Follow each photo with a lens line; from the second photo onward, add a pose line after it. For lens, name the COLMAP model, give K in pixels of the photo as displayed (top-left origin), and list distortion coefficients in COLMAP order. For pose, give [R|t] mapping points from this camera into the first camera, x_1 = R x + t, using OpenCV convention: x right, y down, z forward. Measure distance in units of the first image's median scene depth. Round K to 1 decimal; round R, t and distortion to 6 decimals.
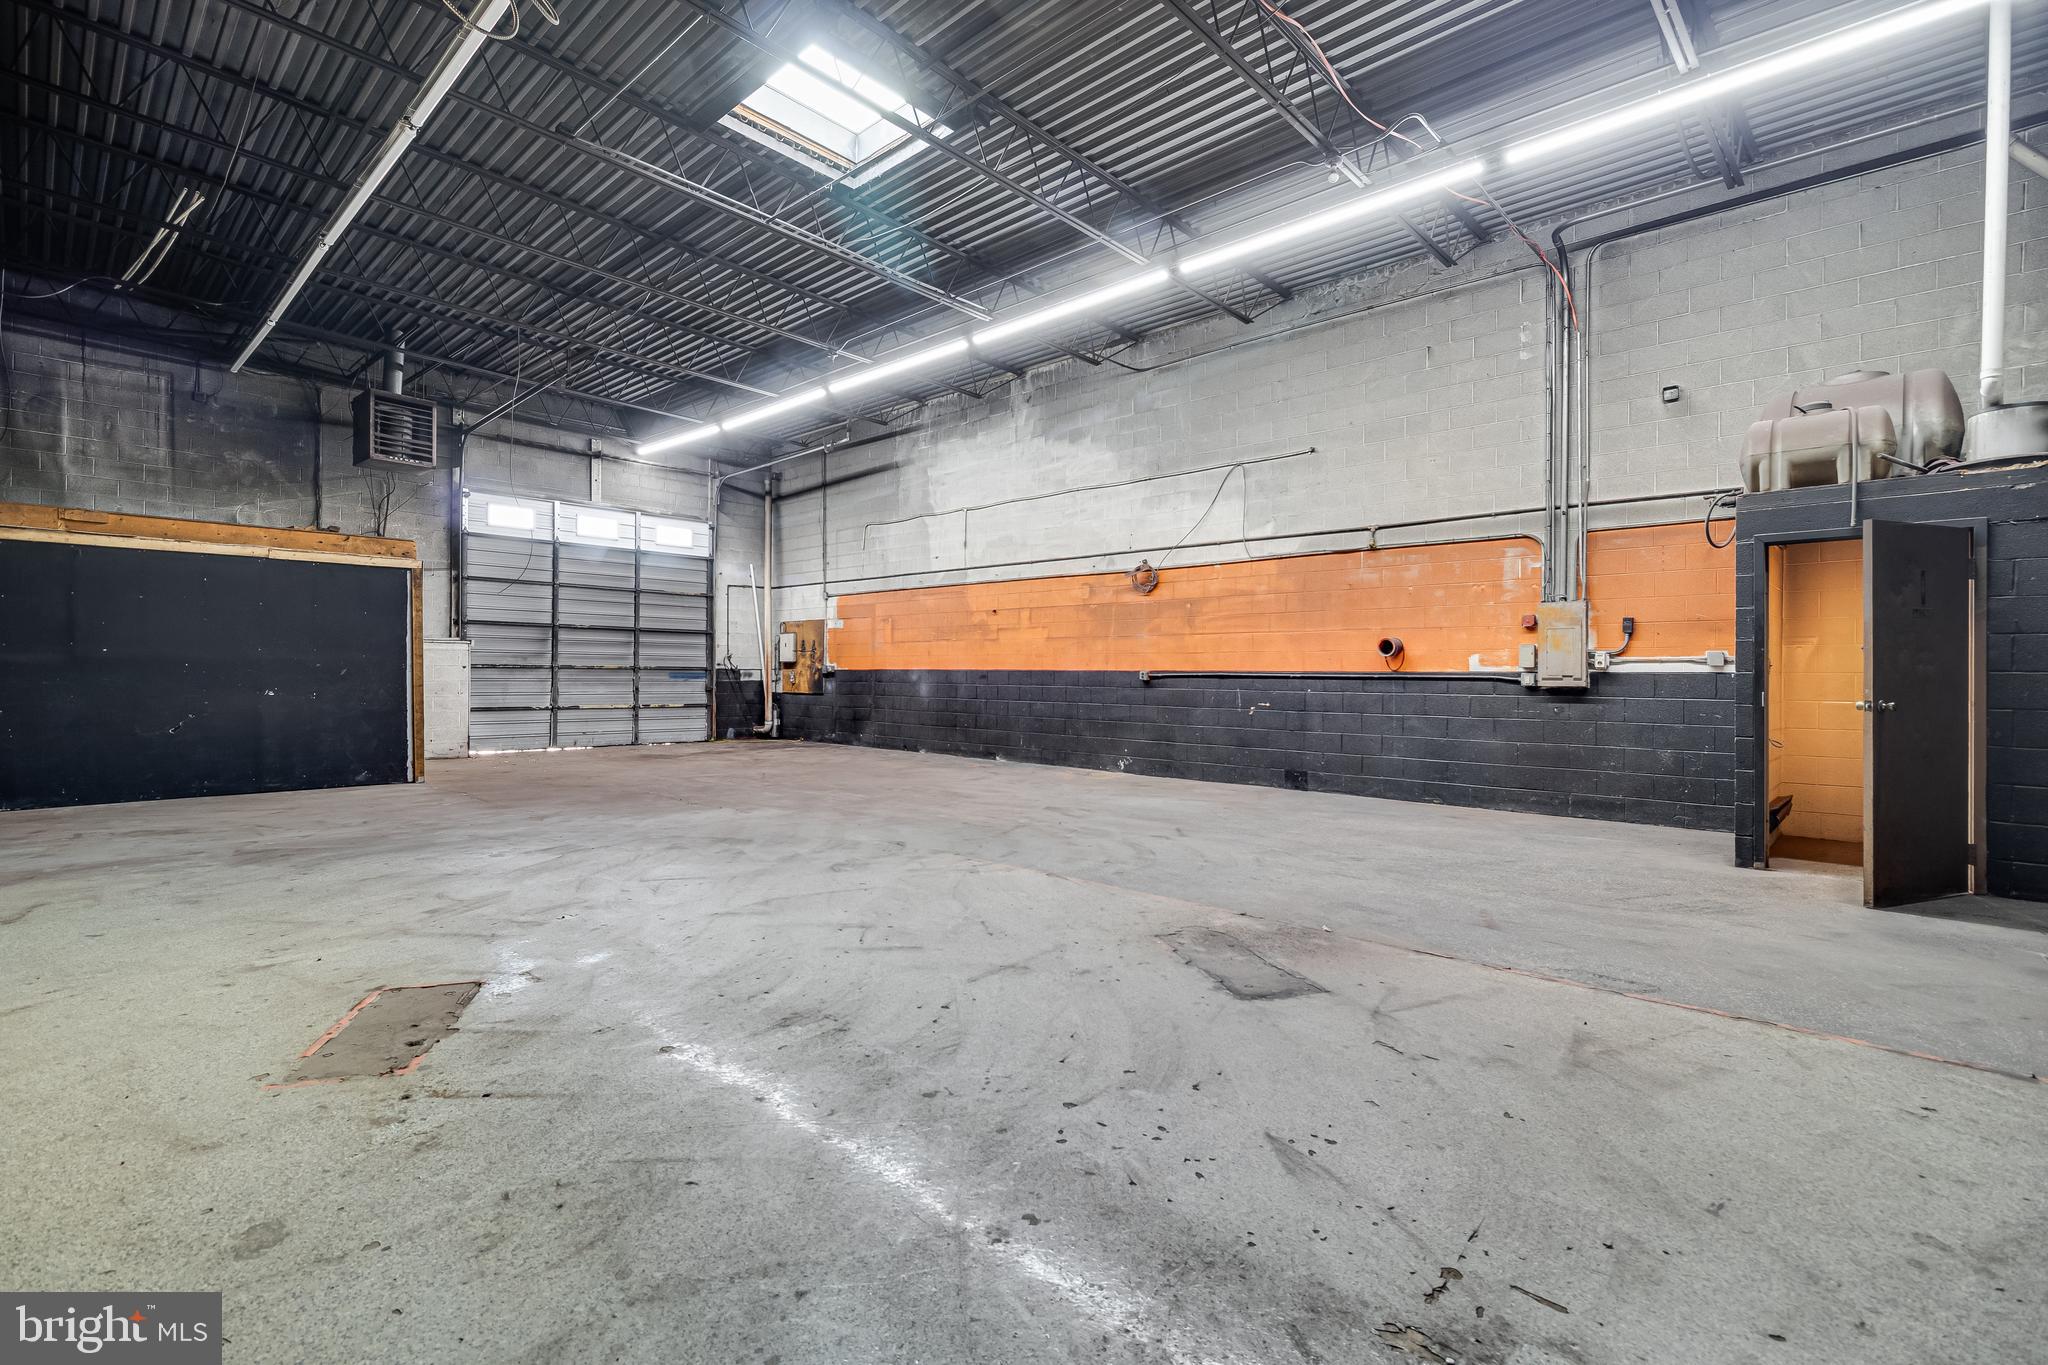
lens RADIAL K [[945.1, 0, 1016.4], [0, 945.1, 689.4], [0, 0, 1]] dist [0.001230, -0.000662]
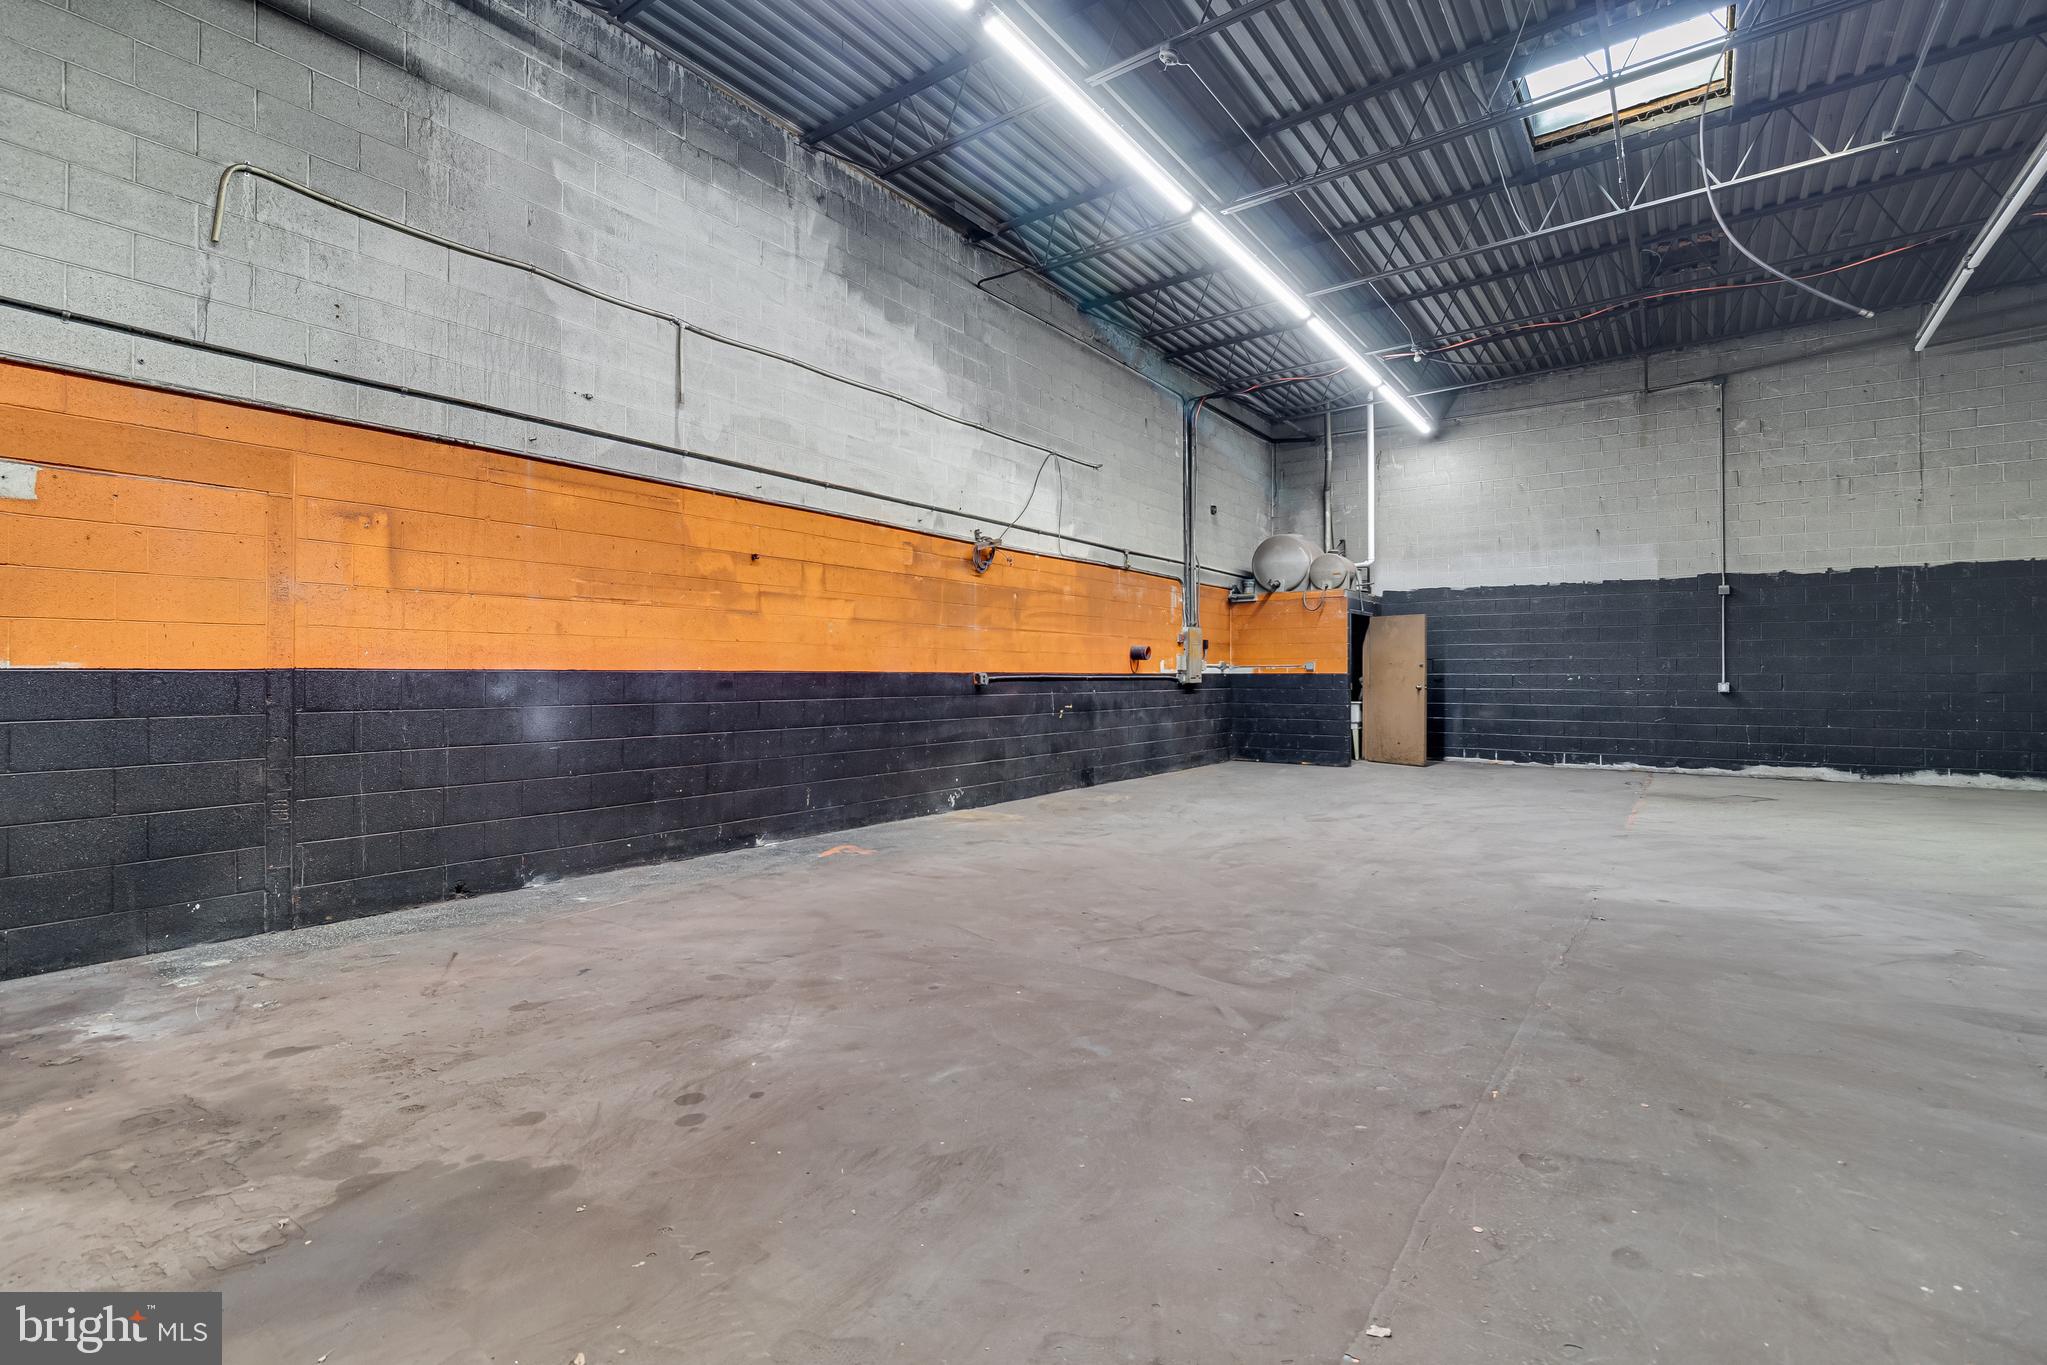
lens RADIAL K [[944.7, 0, 1031.0], [0, 944.7, 671.2], [0, 0, 1]] dist [0.001230, -0.000662]
pose [[-0.148634, -0.006611, 0.988870, -0.610942], [0.010941, 0.999905, 0.008329, -0.025860], [-0.988832, 0.012057, -0.148547, 1.026034]]
